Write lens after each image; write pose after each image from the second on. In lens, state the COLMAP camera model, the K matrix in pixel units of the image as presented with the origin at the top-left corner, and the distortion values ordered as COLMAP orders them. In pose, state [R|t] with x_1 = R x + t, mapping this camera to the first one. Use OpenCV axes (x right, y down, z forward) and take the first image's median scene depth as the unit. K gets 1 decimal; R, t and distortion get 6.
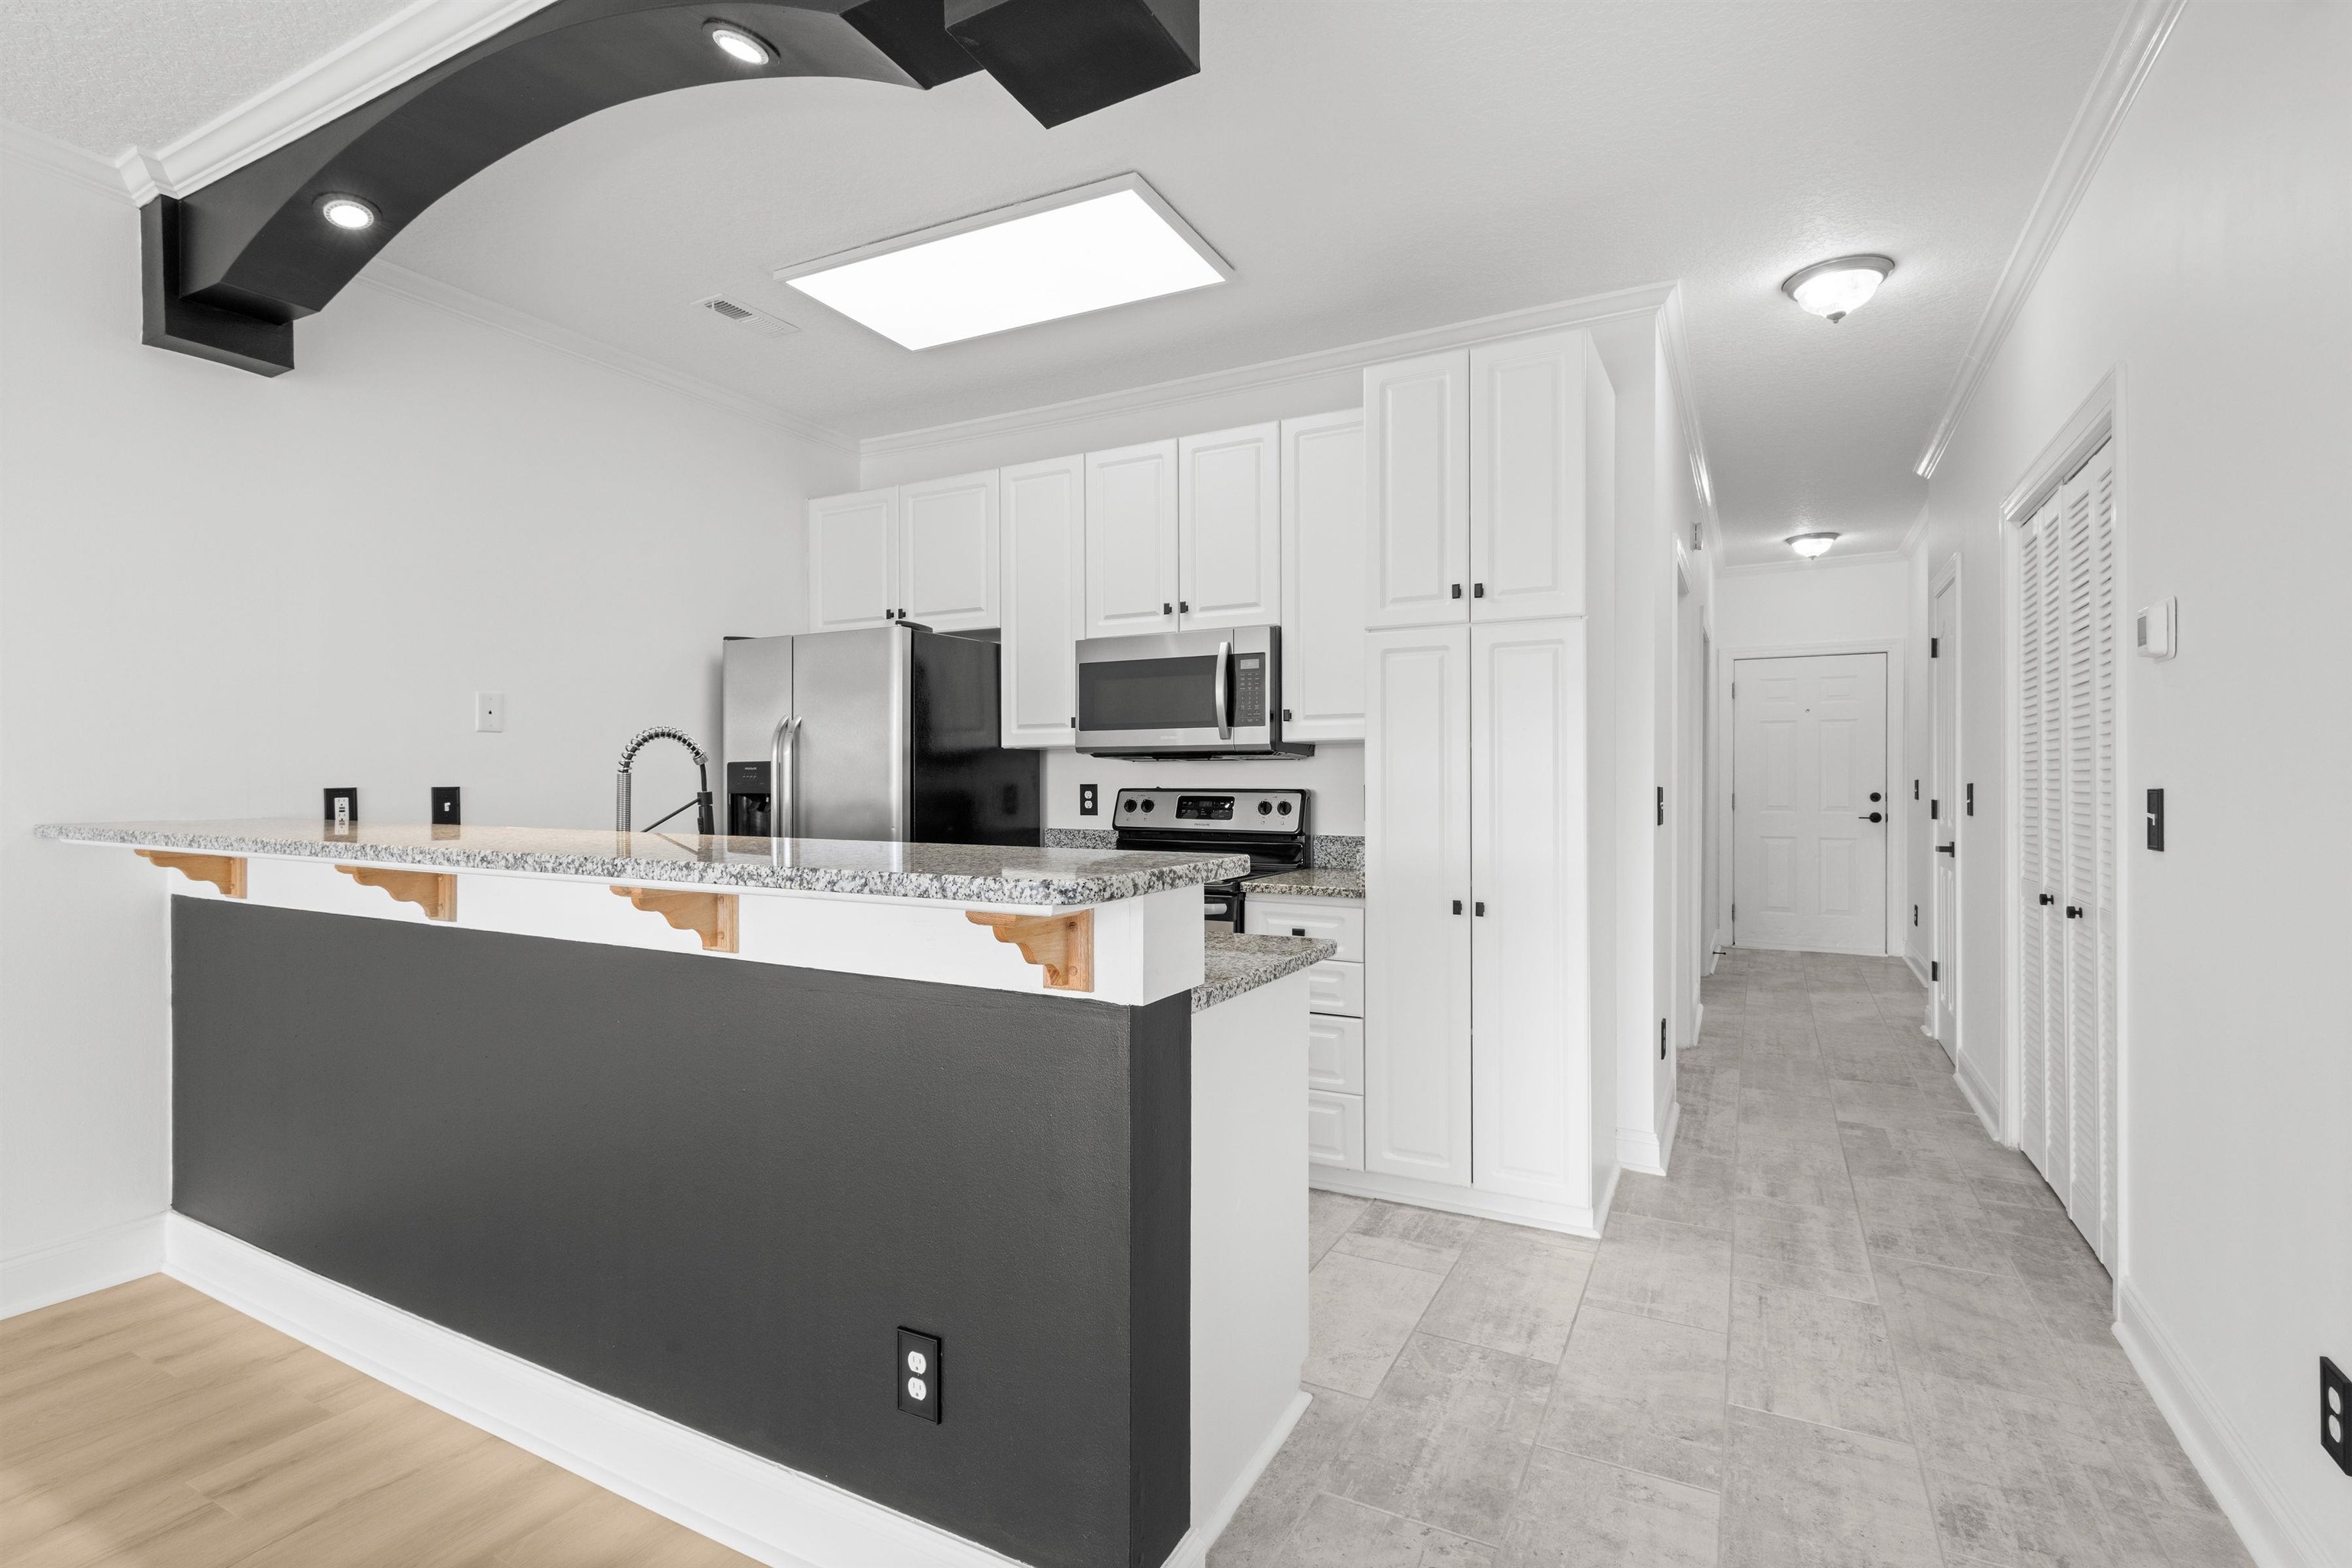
lens RADIAL K [[1078.5, 0, 1170.4], [0, 1078.5, 790.9], [0, 0, 1]] dist [0.007413, 0.000141]
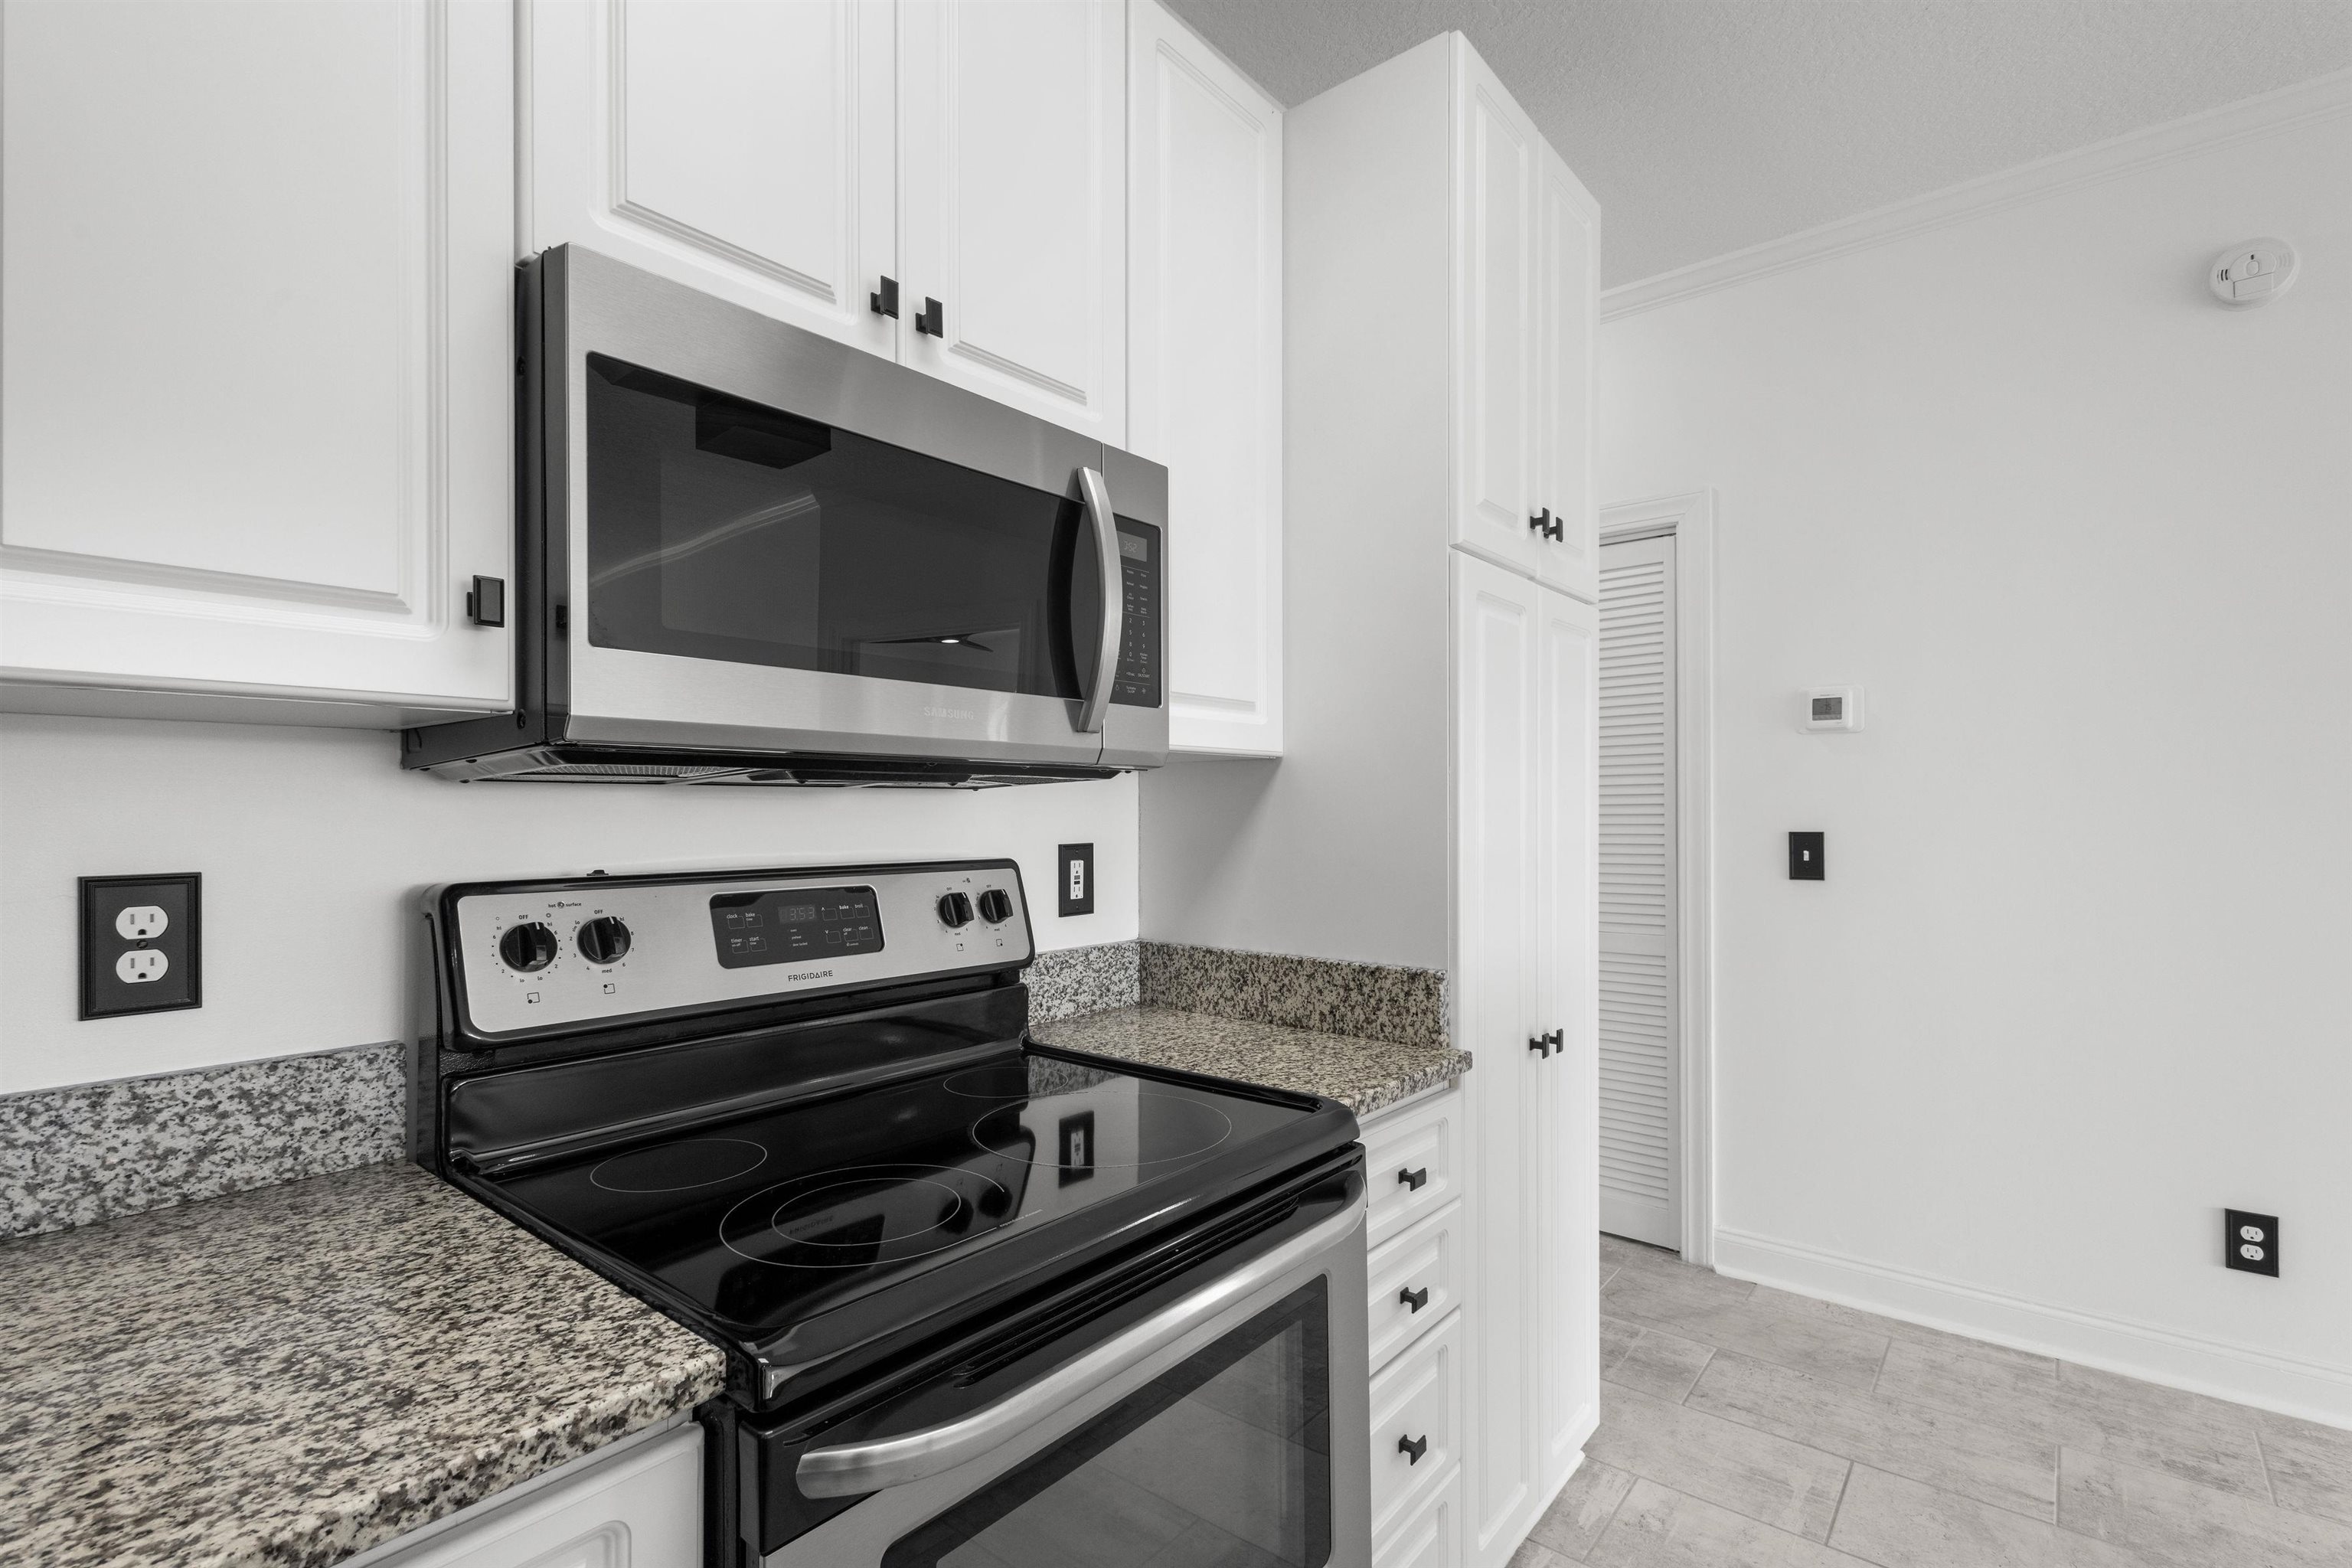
lens RADIAL K [[1091.4, 0, 1177.5], [0, 1091.4, 803.3], [0, 0, 1]] dist [0.007538, -0.000122]
pose [[0.194419, 0.006228, 0.980899, -0.298548], [0.010321, 0.999912, -0.008394, -0.019553], [-0.980864, 0.011756, 0.194337, 0.866492]]
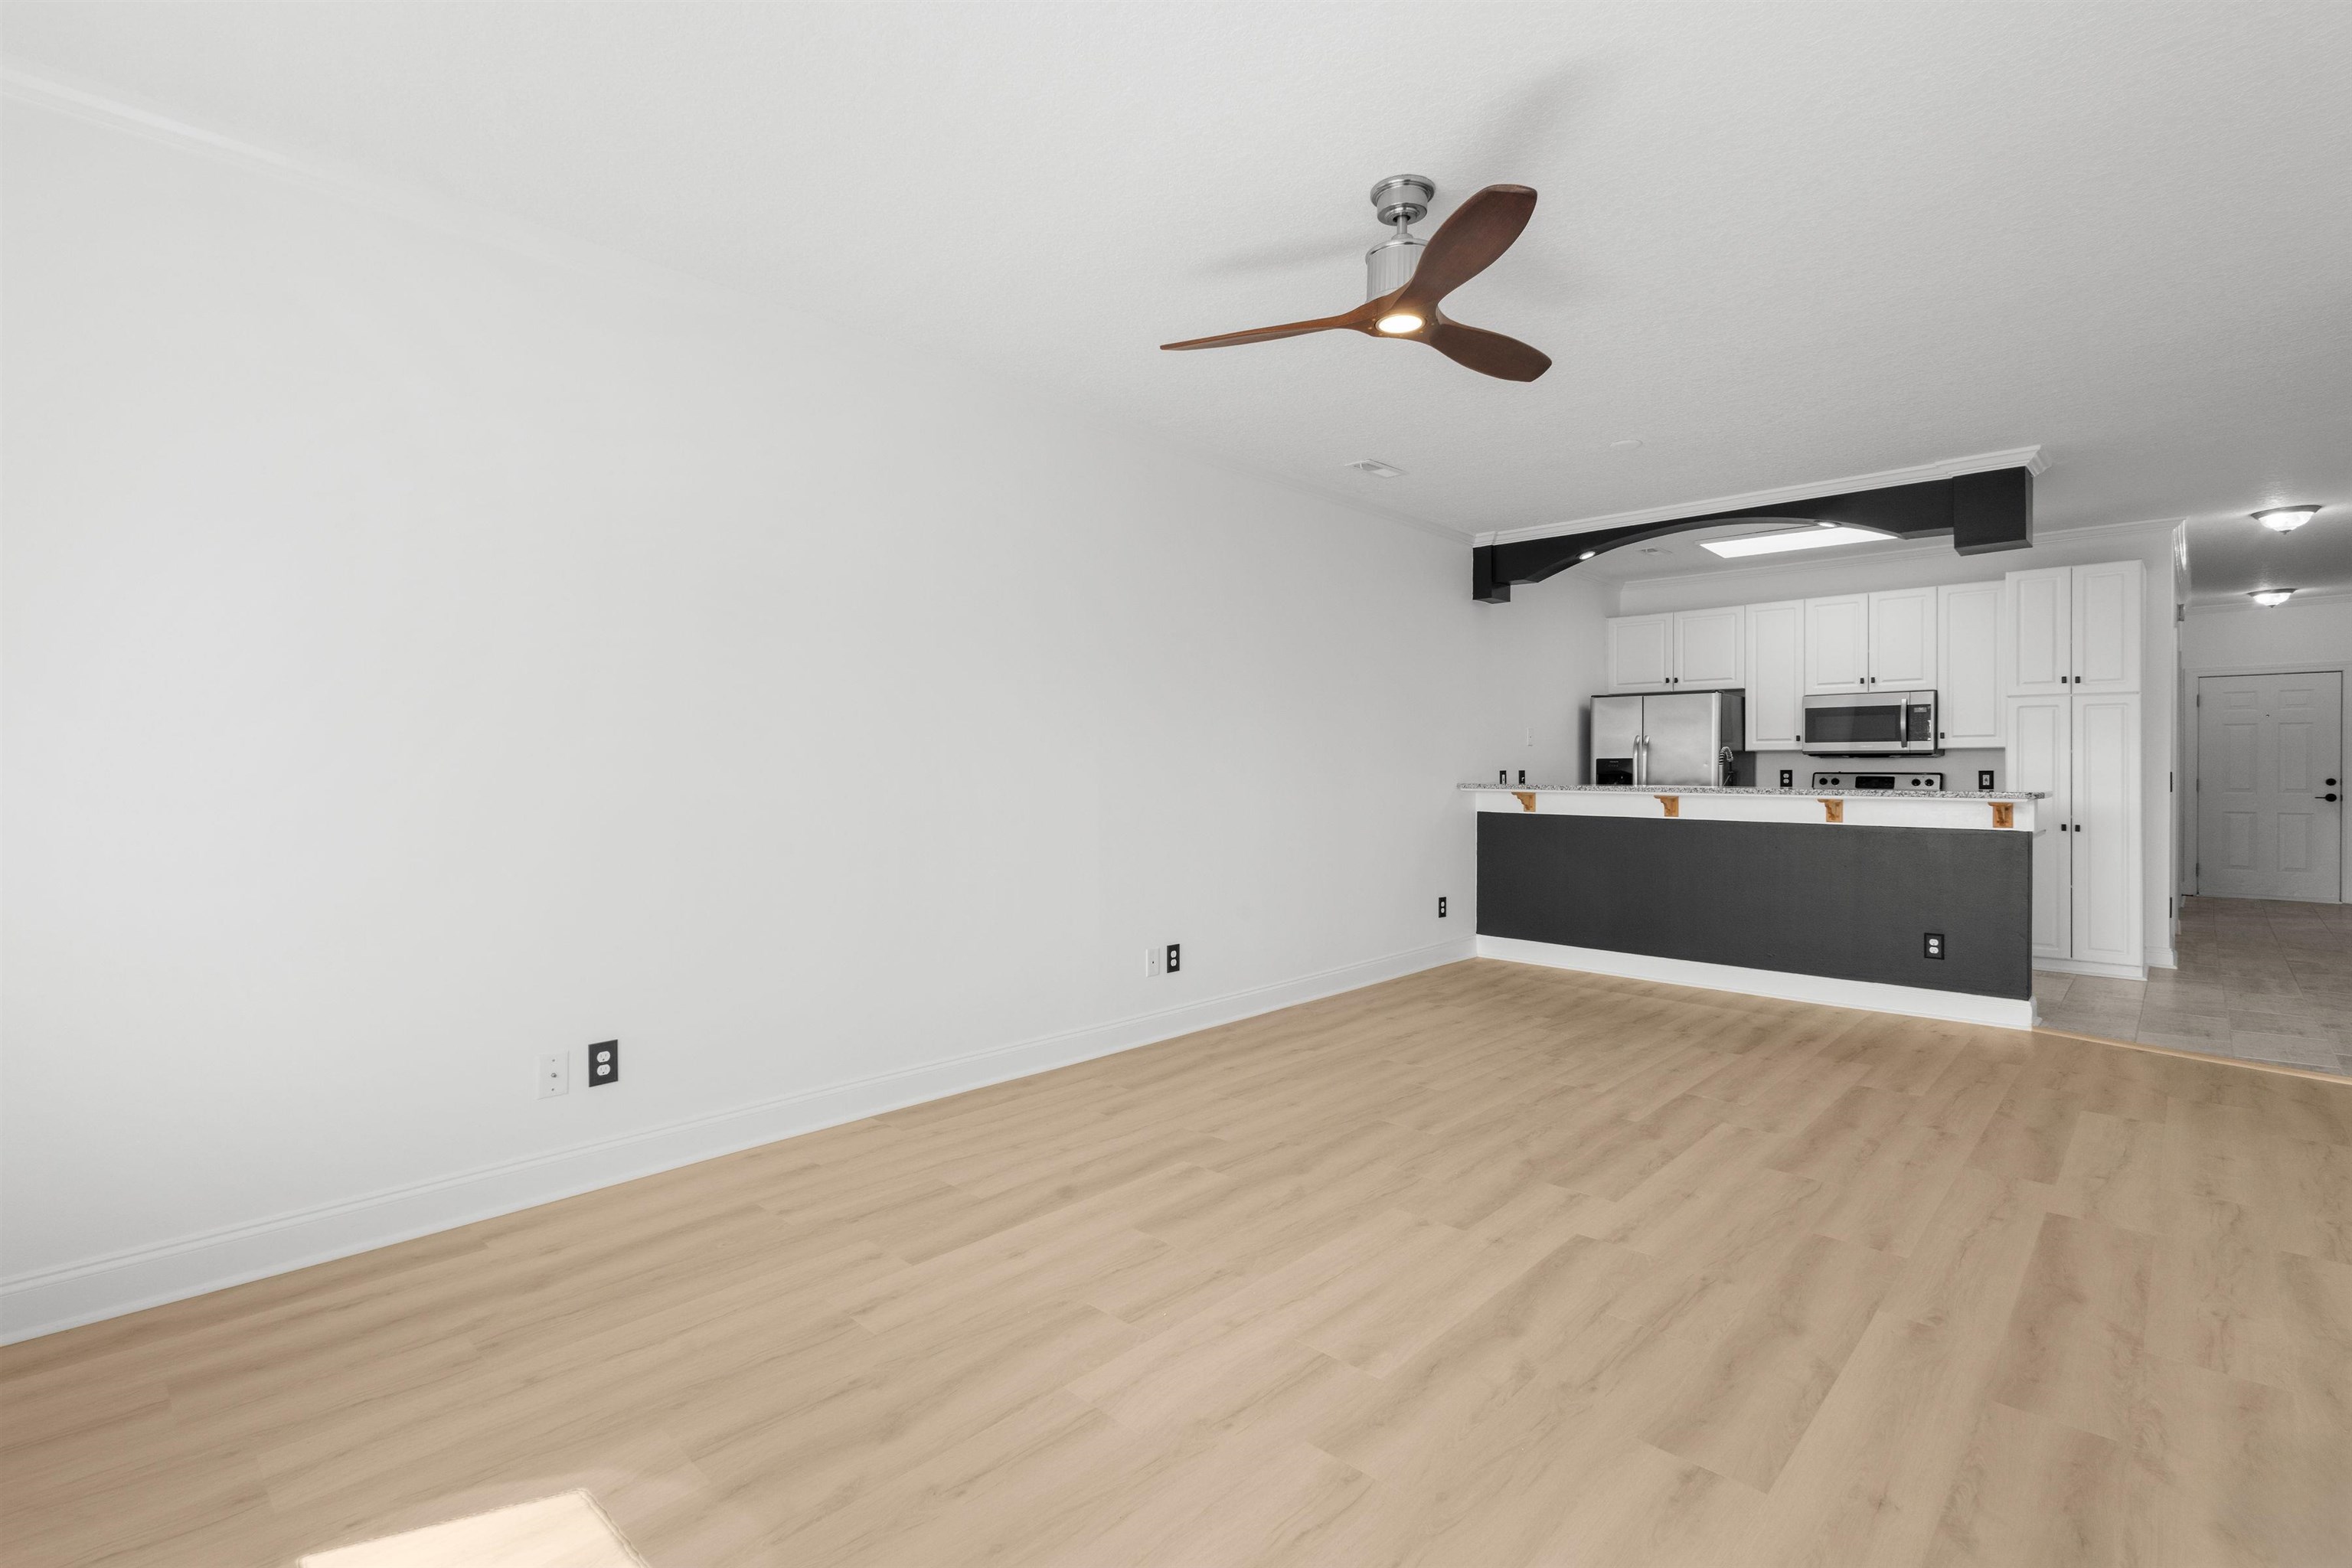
lens RADIAL K [[1049.8, 0, 1180.3], [0, 1049.8, 776.1], [0, 0, 1]] dist [0.001175, 0.000177]
pose [[0.963762, 0.003745, -0.266739, -0.694401], [-0.004452, 0.999988, -0.002046, 0.014473], [0.266728, 0.003159, 0.963767, -1.181126]]
